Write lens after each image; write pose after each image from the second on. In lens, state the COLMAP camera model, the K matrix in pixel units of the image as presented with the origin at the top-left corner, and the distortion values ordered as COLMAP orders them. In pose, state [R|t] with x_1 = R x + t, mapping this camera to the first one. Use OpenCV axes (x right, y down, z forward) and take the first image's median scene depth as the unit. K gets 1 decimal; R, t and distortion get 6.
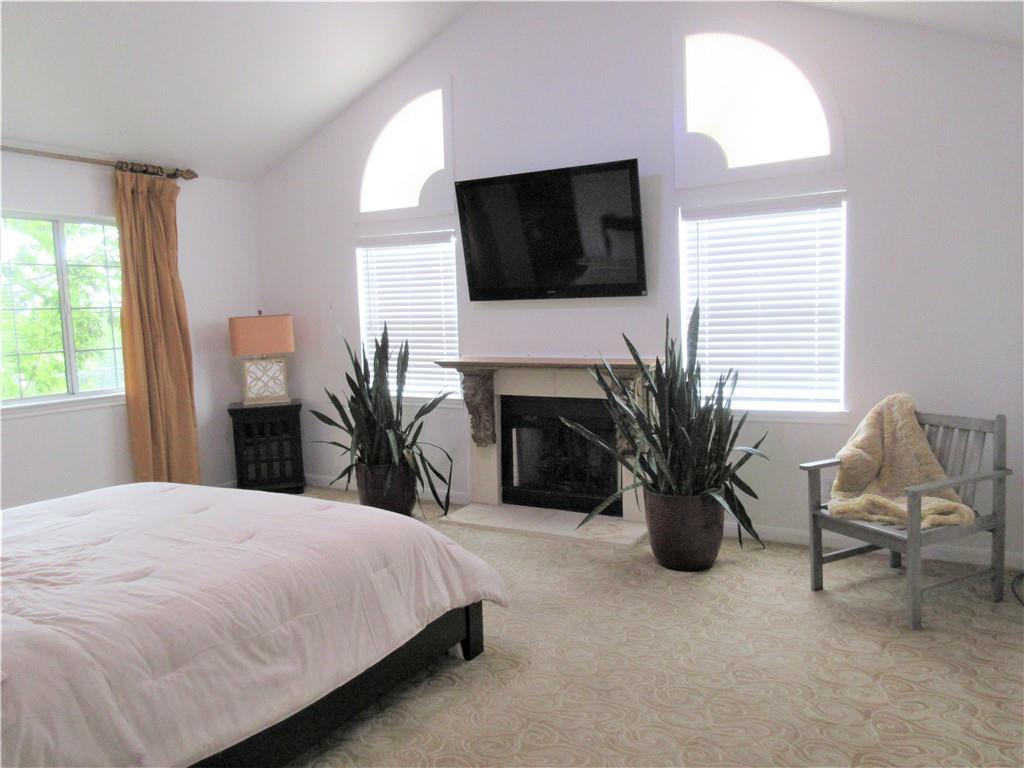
lens RADIAL K [[769.4, 0, 515.5], [0, 769.4, 383.8], [0, 0, 1]] dist [0.020237, 0.005159]
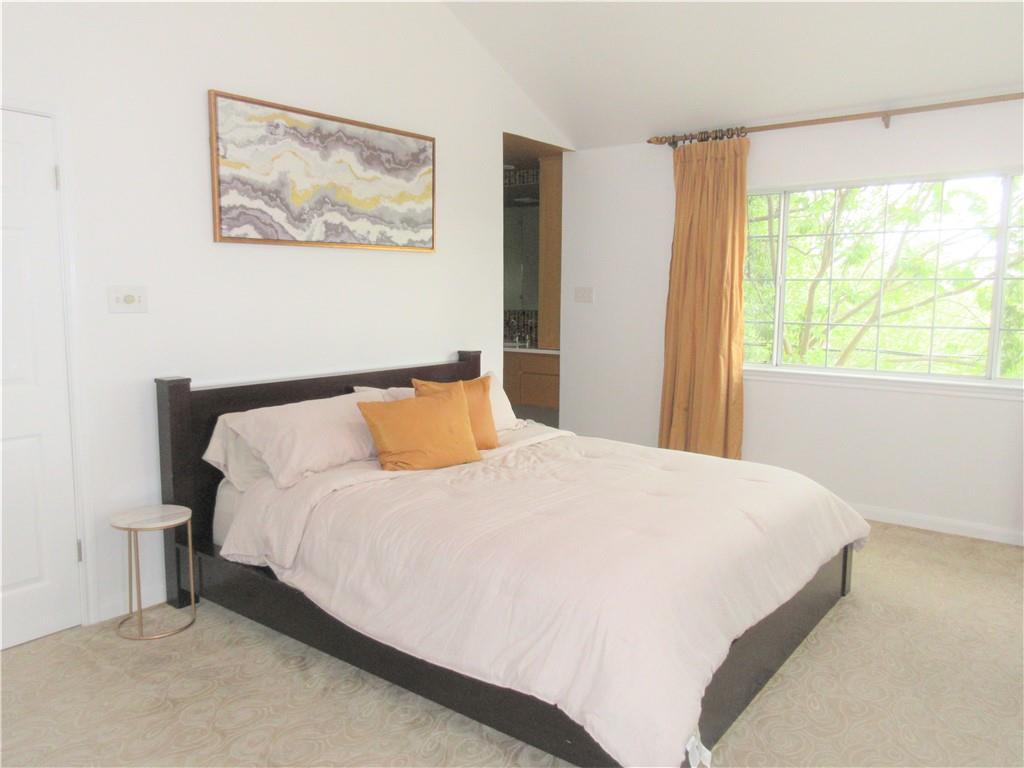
lens RADIAL K [[769.4, 0, 510.9], [0, 769.4, 383.9], [0, 0, 1]] dist [0.020237, 0.005159]
pose [[-0.126444, 0.148538, -0.980790, 0.409855], [-0.099237, 0.981871, 0.161496, -0.081854], [0.986997, 0.117751, -0.109411, 0.693731]]
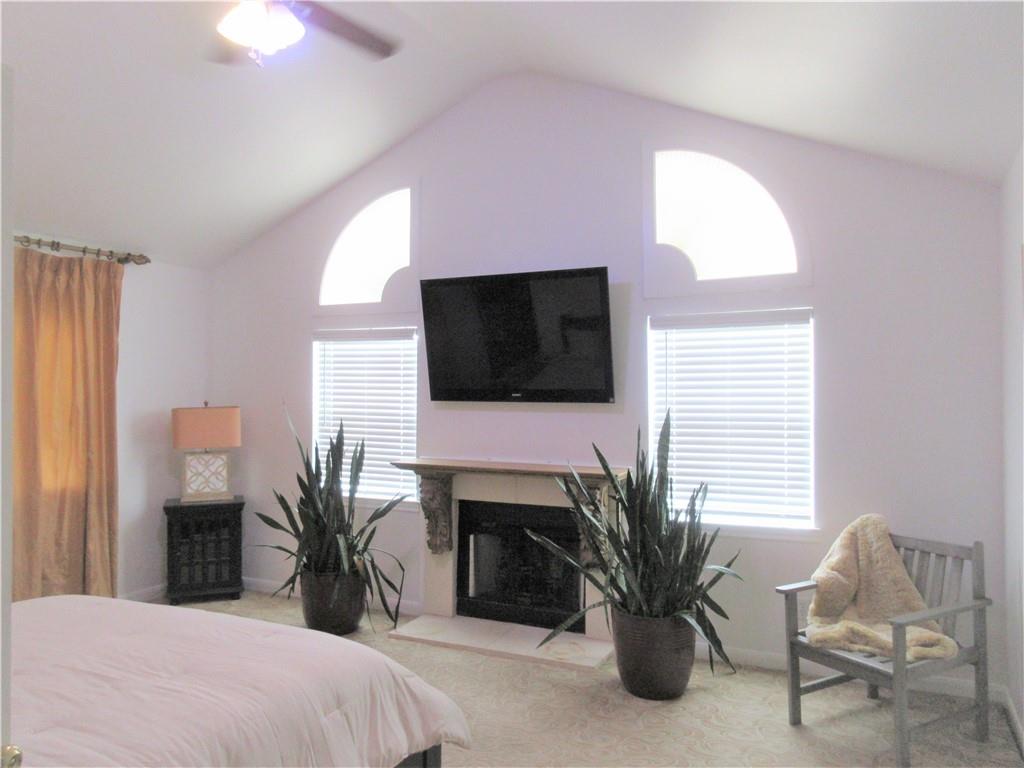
lens RADIAL K [[769.4, 0, 515.3], [0, 769.4, 386.8], [0, 0, 1]] dist [0.020237, 0.005159]
pose [[0.997095, 0.033380, 0.068459, -0.024543], [-0.025550, 0.993355, -0.112220, -0.023115], [-0.071750, 0.110145, 0.991322, 0.038070]]
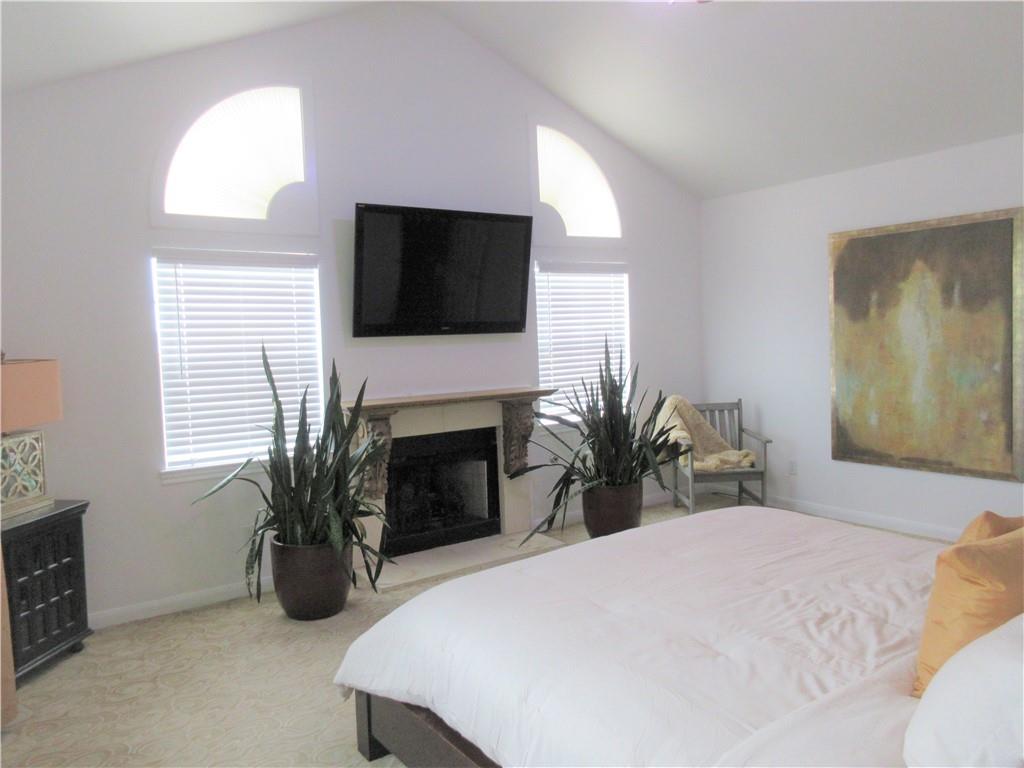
lens RADIAL K [[769.4, 0, 511.7], [0, 769.4, 381.9], [0, 0, 1]] dist [0.020237, 0.005159]
pose [[0.407005, -0.046535, 0.912240, -0.967622], [0.108672, 0.994075, 0.002224, -0.047916], [-0.906939, 0.098230, 0.409650, 0.584505]]
